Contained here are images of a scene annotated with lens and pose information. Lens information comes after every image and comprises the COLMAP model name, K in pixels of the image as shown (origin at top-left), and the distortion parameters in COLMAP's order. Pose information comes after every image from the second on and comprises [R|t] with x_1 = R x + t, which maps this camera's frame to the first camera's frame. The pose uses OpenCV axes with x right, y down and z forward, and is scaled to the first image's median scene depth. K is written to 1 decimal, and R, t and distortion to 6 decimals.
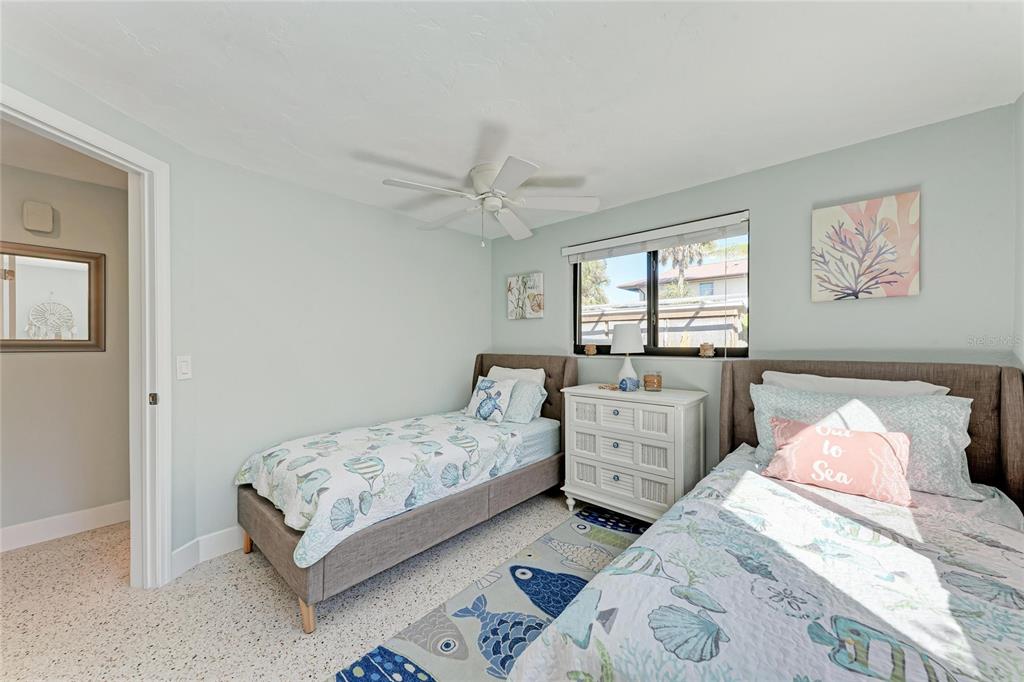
lens RADIAL K [[369.4, 0, 510.9], [0, 369.4, 343.7], [0, 0, 1]] dist [0.001627, -0.000024]
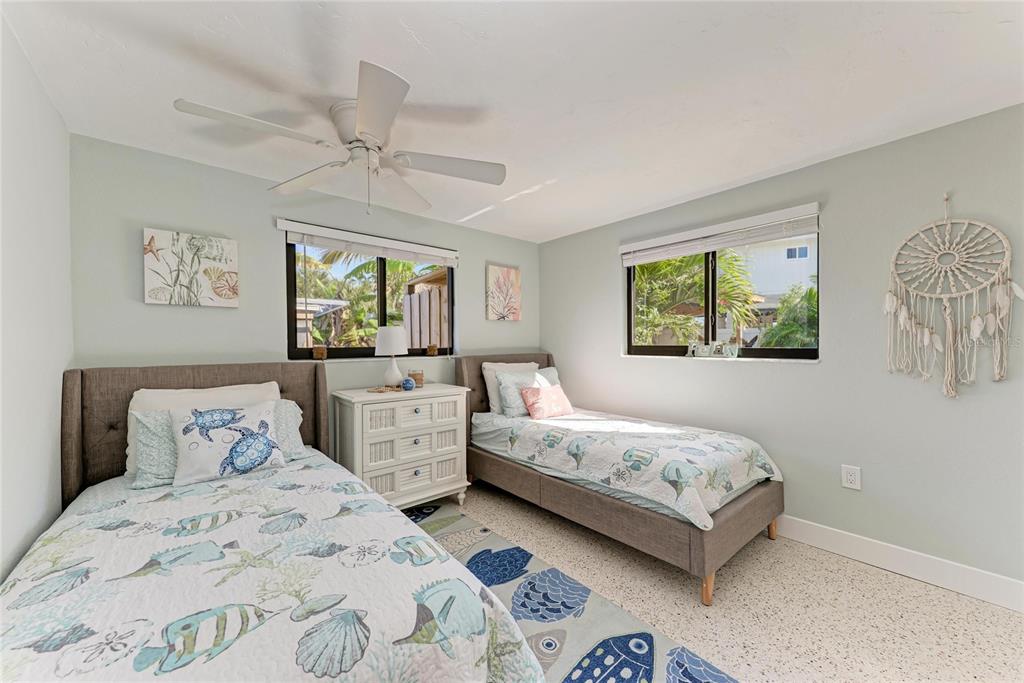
lens RADIAL K [[369.4, 0, 510.9], [0, 369.4, 344.2], [0, 0, 1]] dist [0.001627, -0.000024]
pose [[0.150142, 0.000145, 0.988665, -0.678629], [0.006853, 0.999976, -0.001188, -0.000166], [-0.988641, 0.006954, 0.150137, 0.544006]]
